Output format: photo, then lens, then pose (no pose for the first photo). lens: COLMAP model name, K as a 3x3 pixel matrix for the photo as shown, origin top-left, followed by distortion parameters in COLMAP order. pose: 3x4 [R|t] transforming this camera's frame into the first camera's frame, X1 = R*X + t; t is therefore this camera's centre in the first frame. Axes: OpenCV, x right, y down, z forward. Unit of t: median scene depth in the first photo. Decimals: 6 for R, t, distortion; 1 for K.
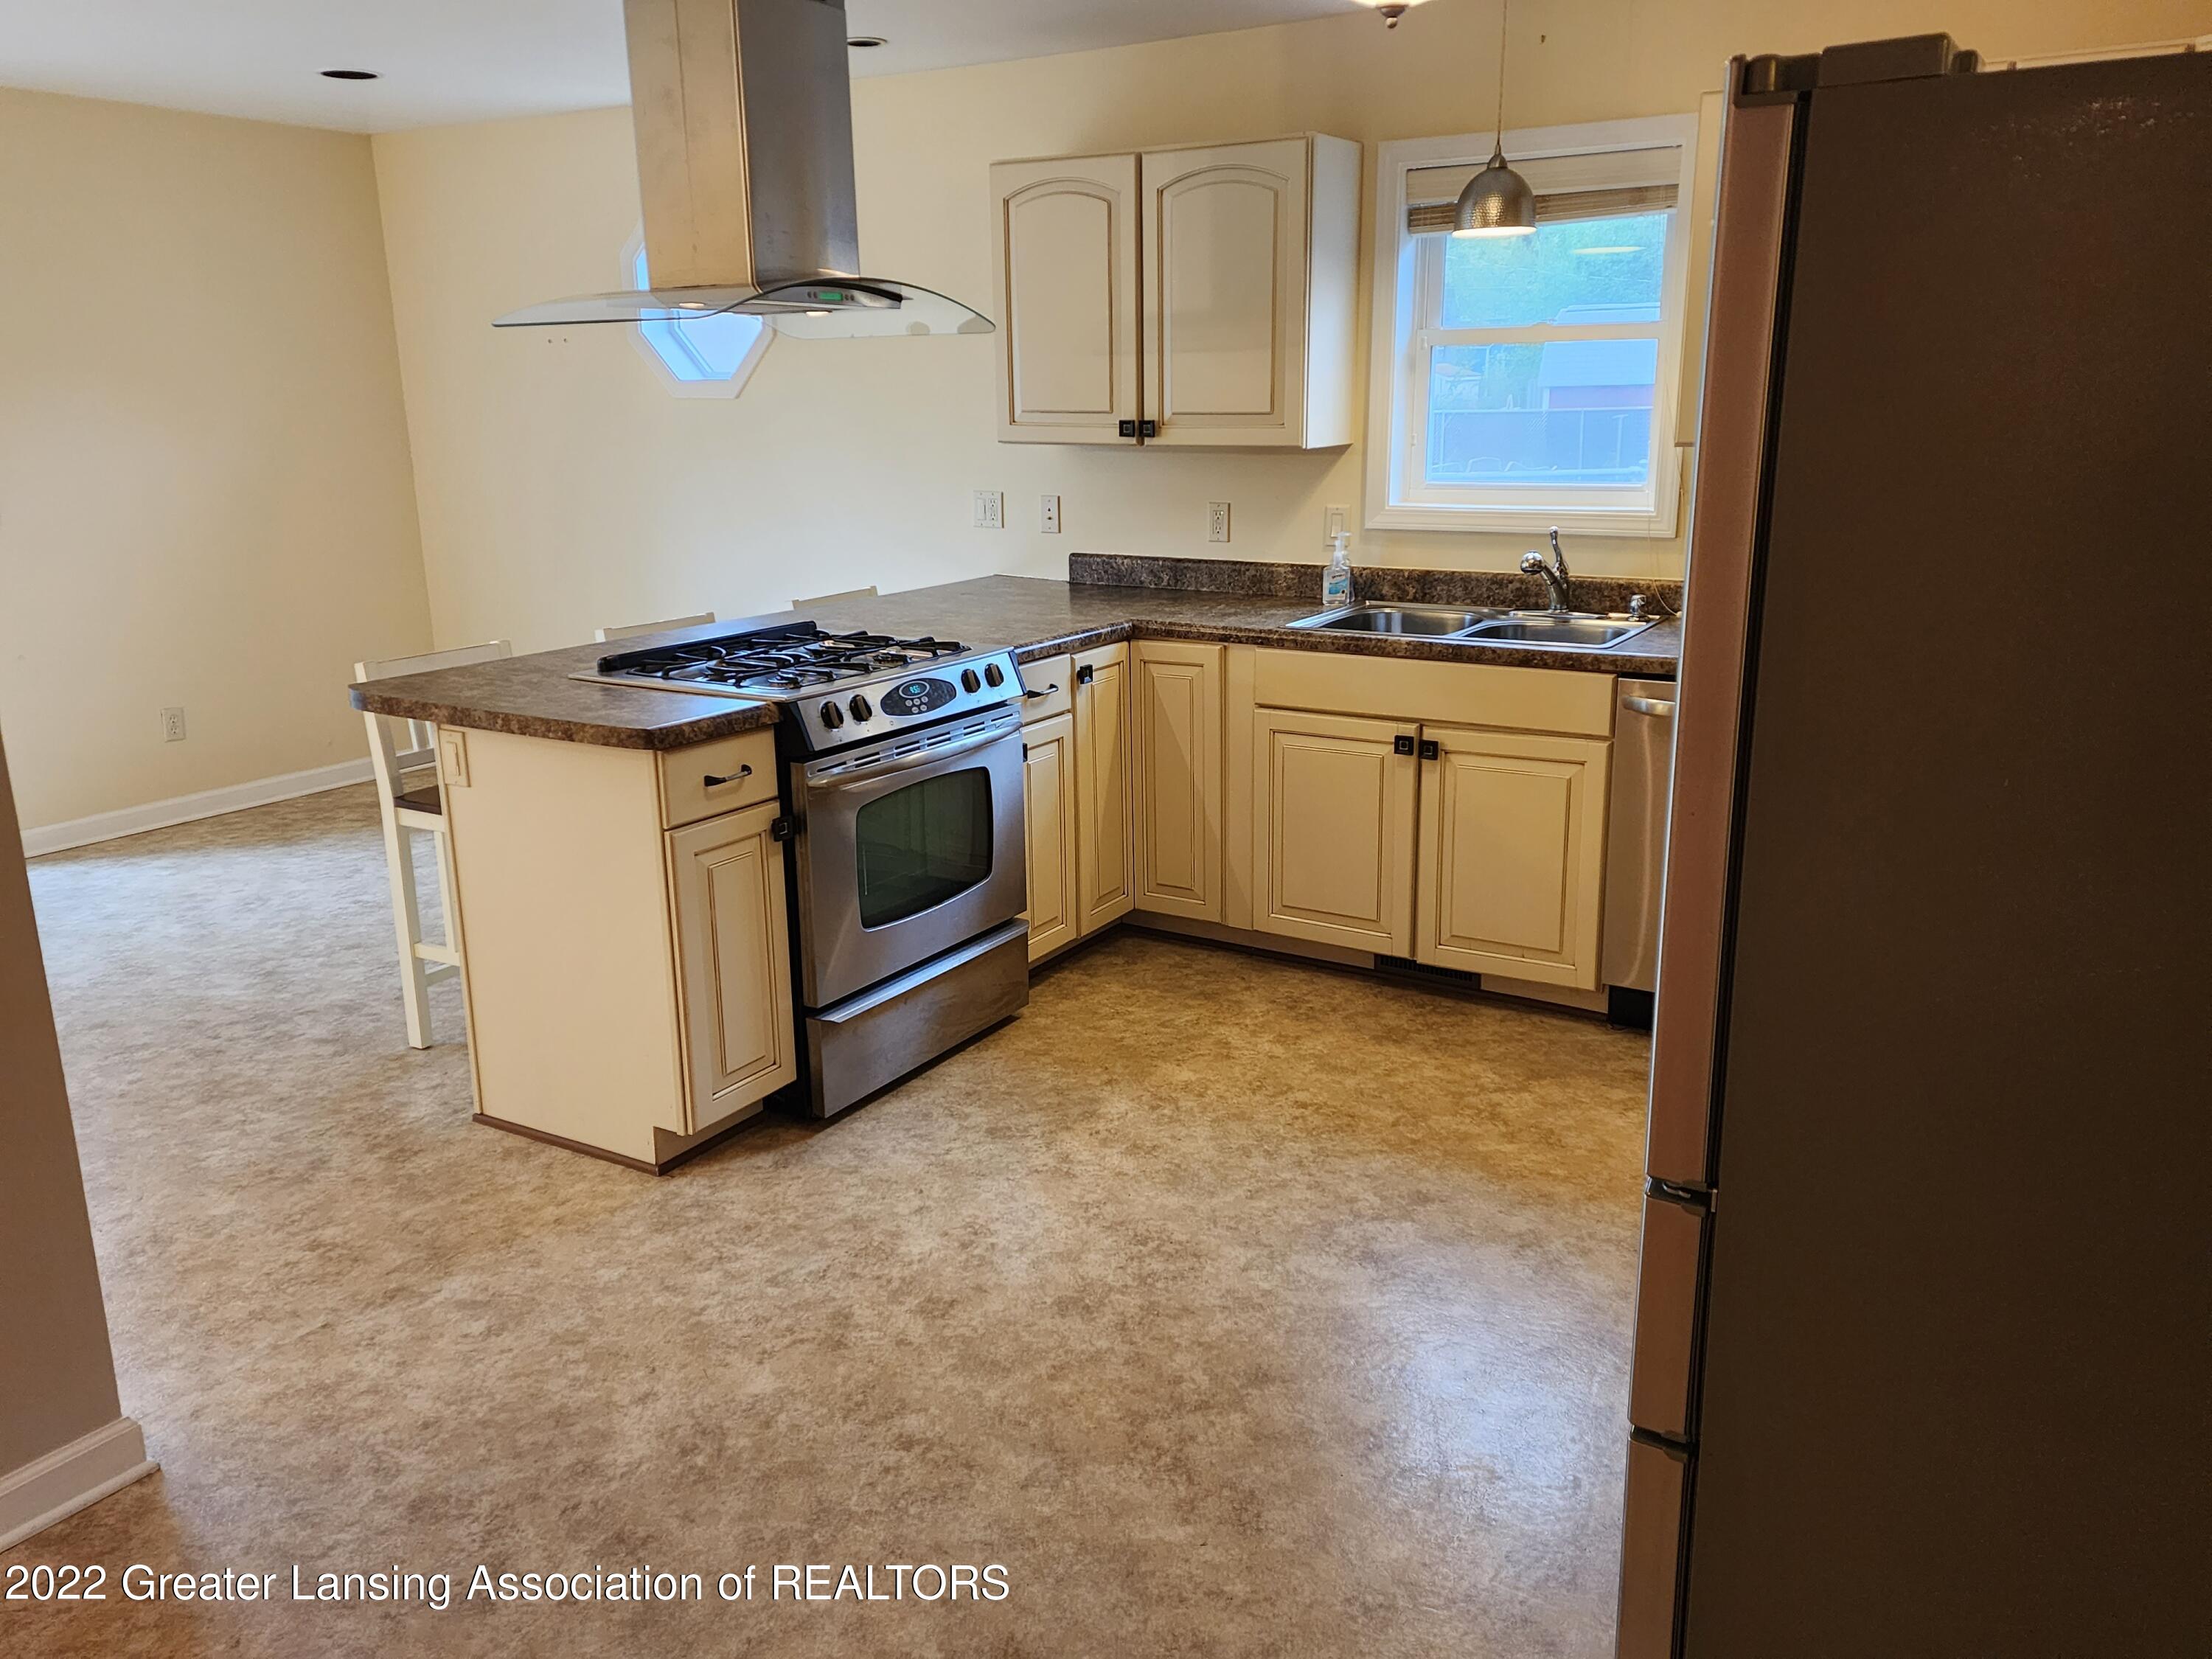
lens RADIAL K [[1674.0, 0, 1122.0], [0, 1674.0, 816.2], [0, 0, 1]] dist [0.100421, -0.098852]
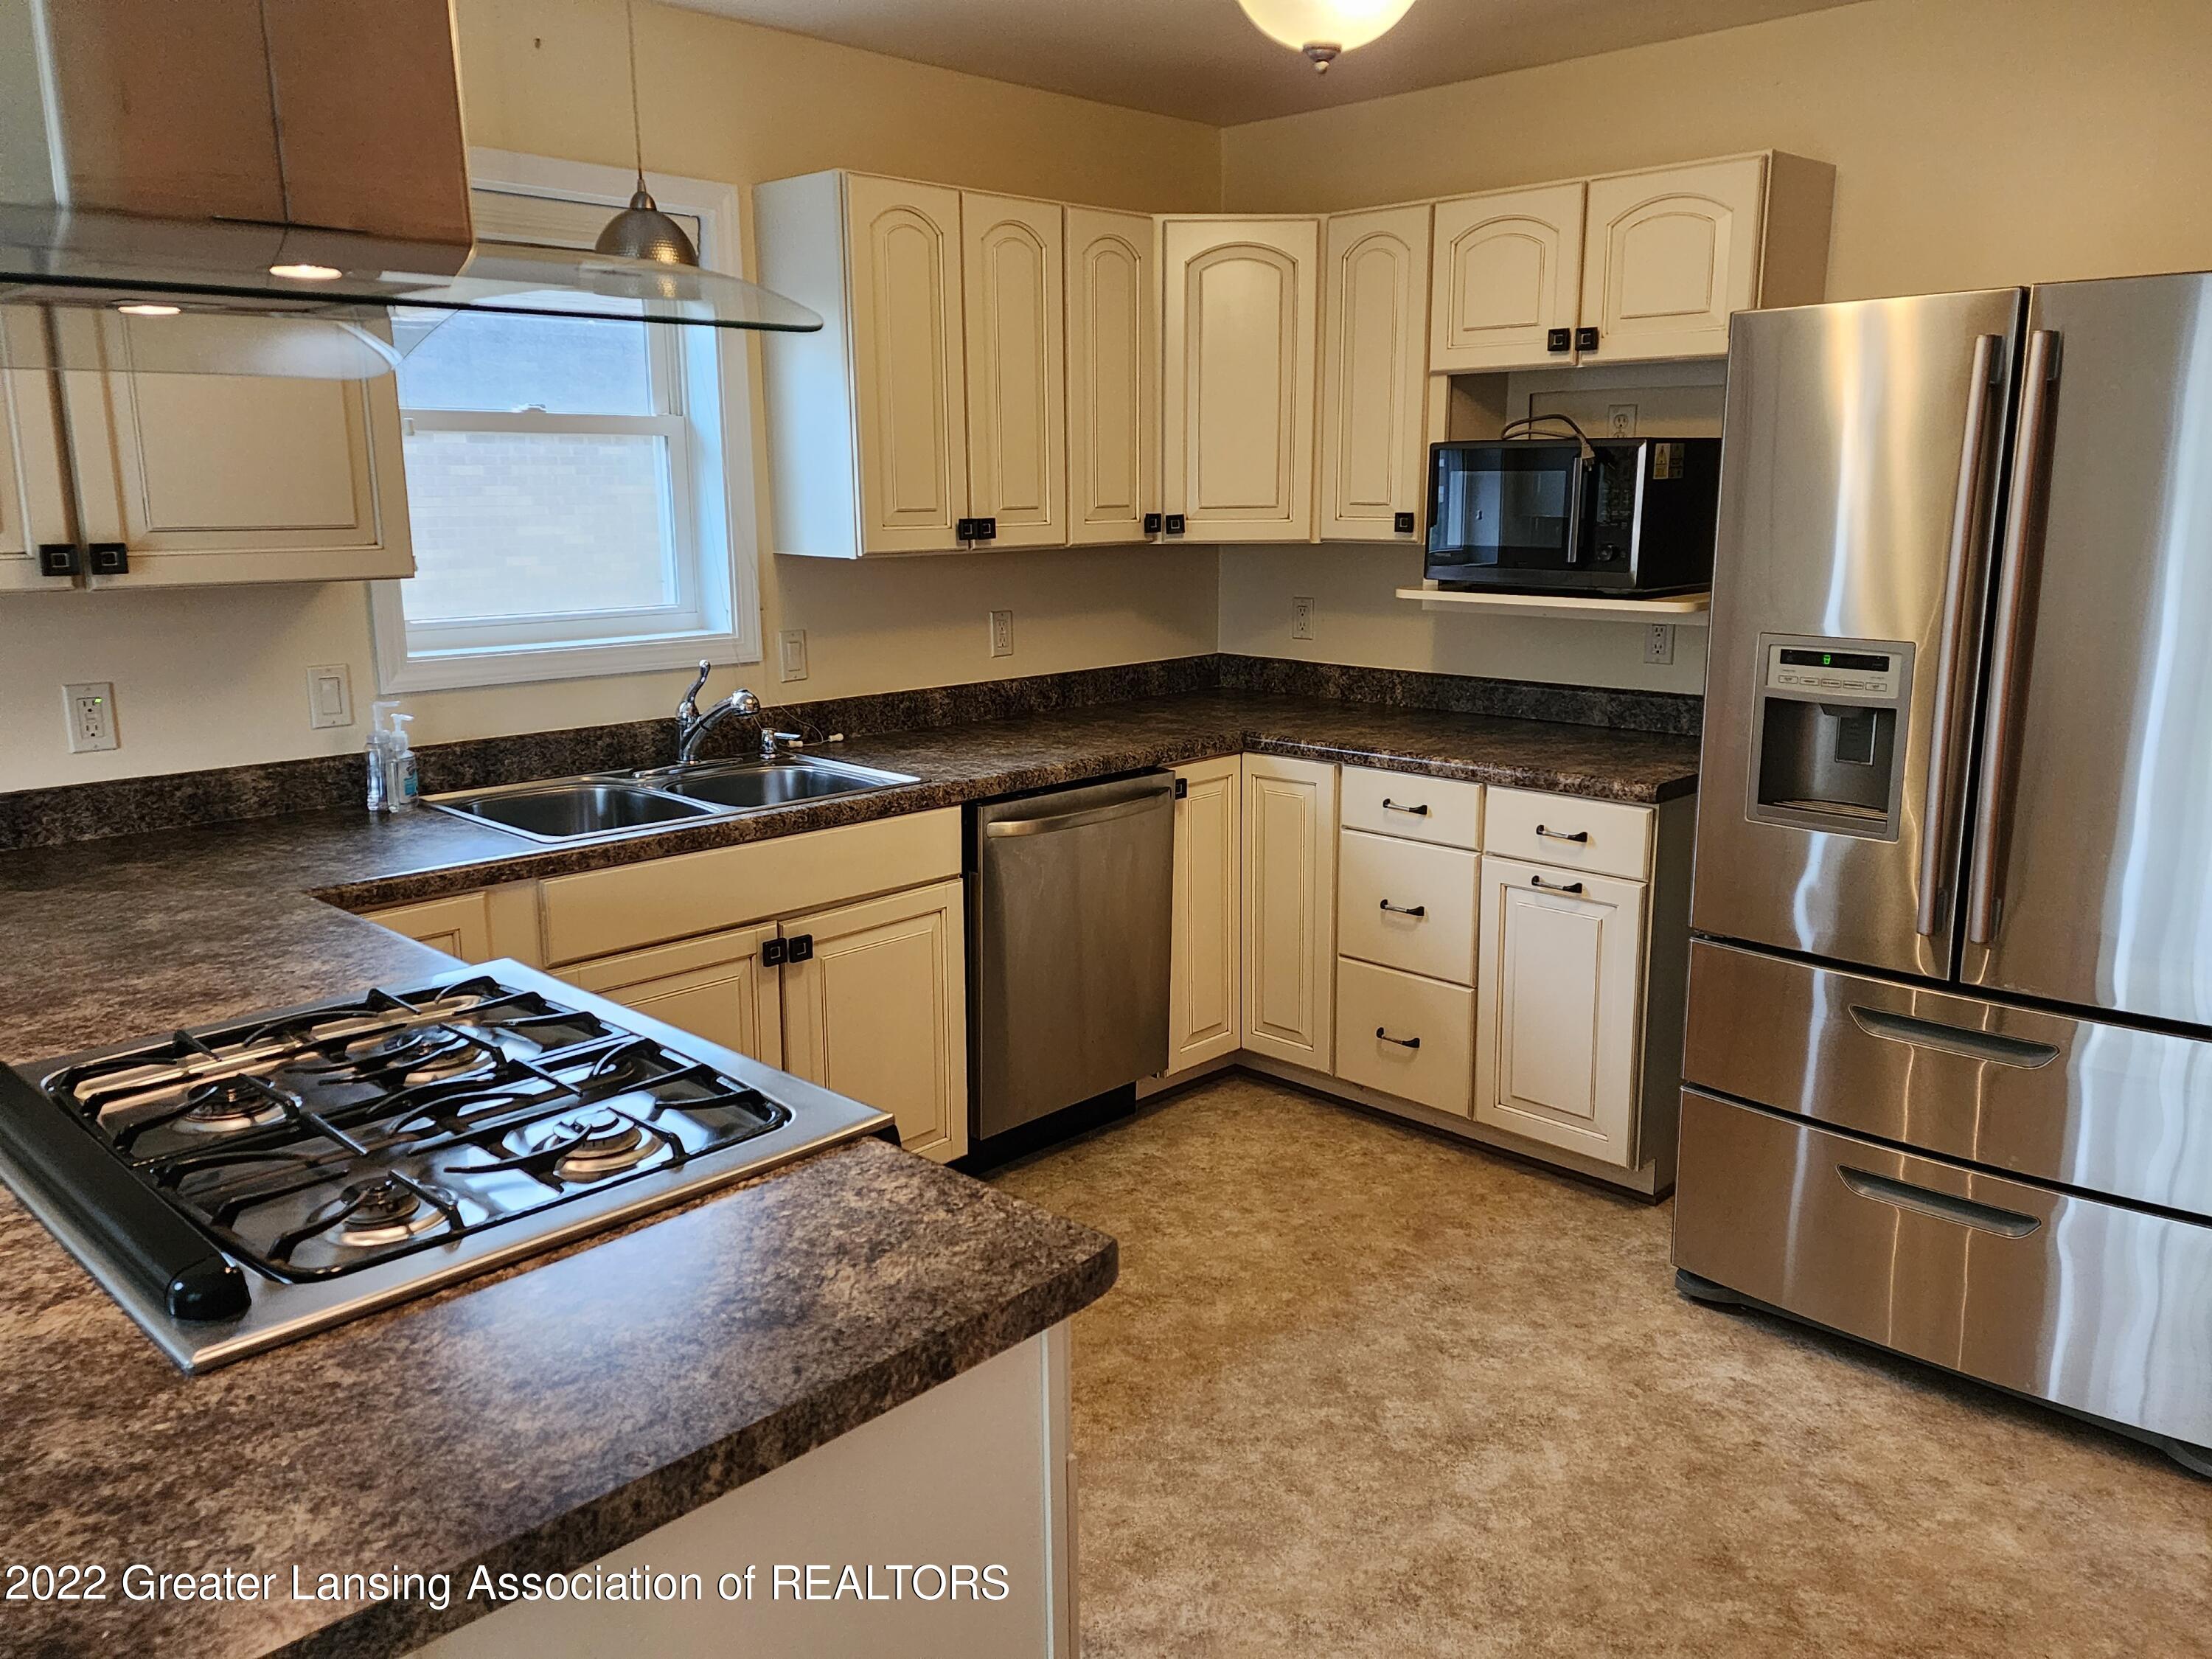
lens RADIAL K [[1674.0, 0, 1122.0], [0, 1674.0, 816.2], [0, 0, 1]] dist [0.100421, -0.098852]
pose [[0.220964, -0.183688, 0.957828, -0.604713], [0.244612, 0.961149, 0.127895, -0.188432], [-0.944108, 0.206036, 0.257311, 0.756605]]
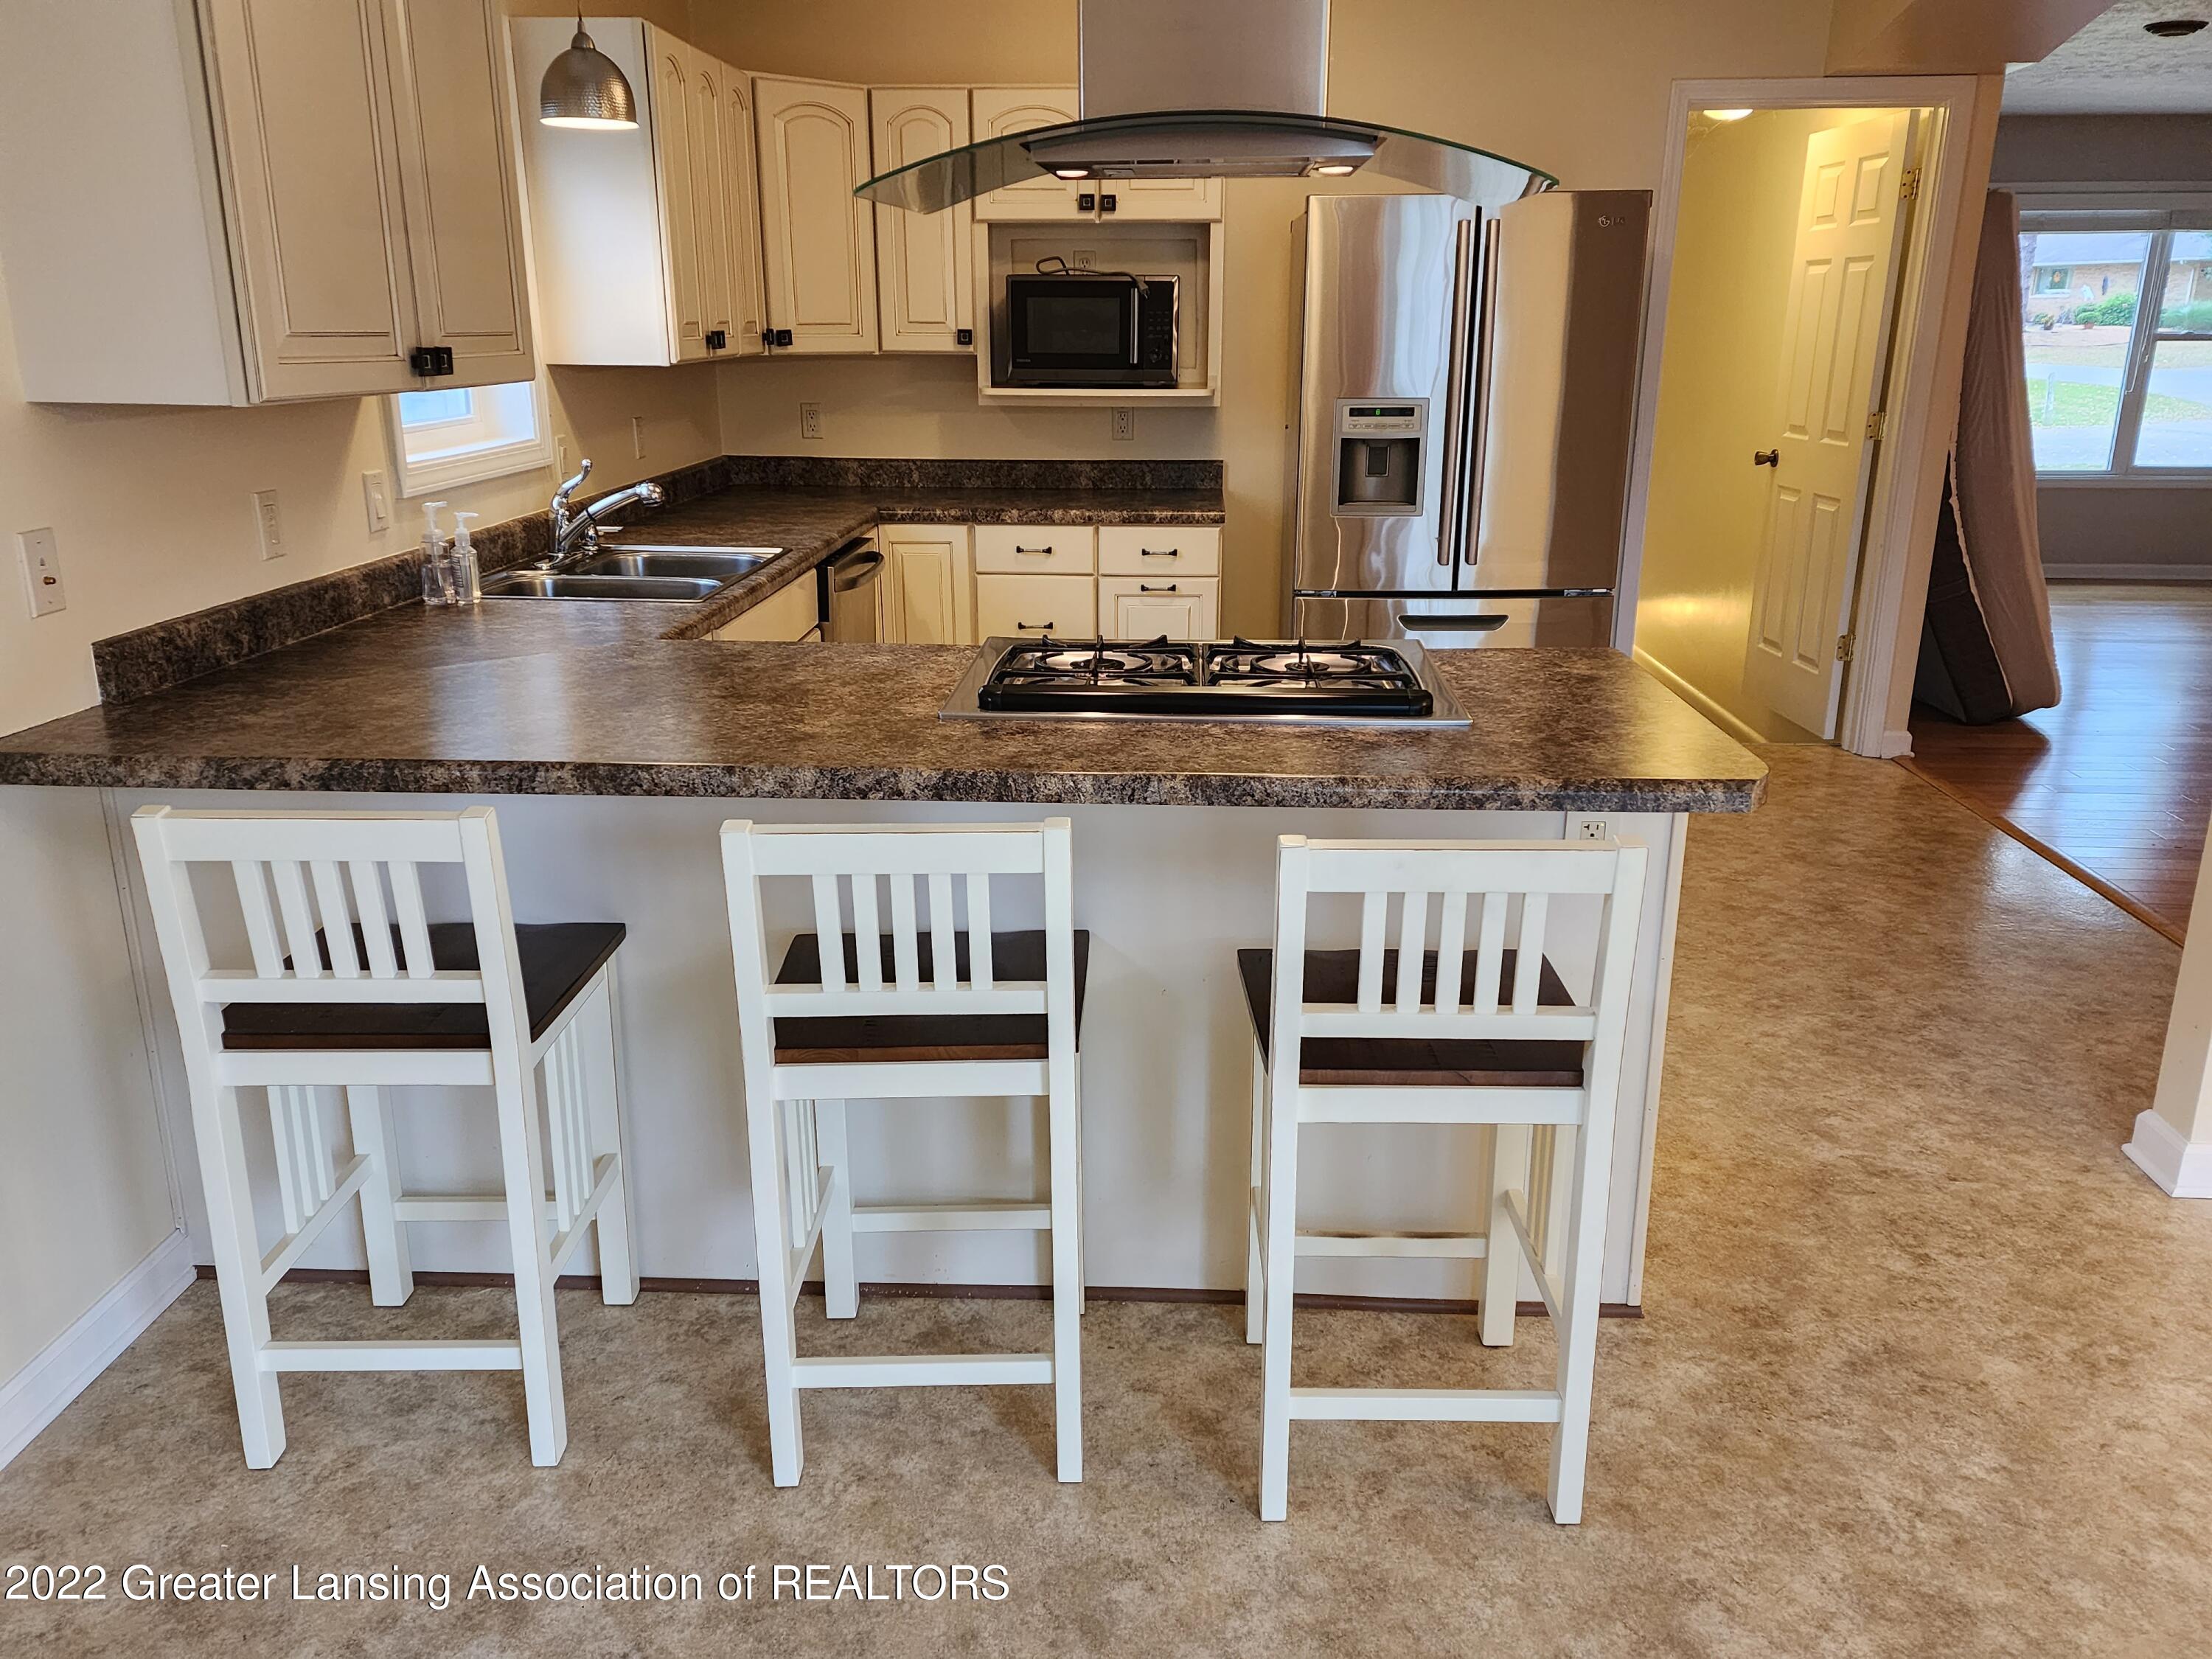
lens RADIAL K [[1674.0, 0, 1122.0], [0, 1674.0, 816.2], [0, 0, 1]] dist [0.100421, -0.098852]
pose [[-0.483788, -0.240172, 0.841586, -0.864569], [0.220378, 0.897192, 0.382726, -0.348519], [-0.846984, 0.370626, -0.381122, 1.440389]]
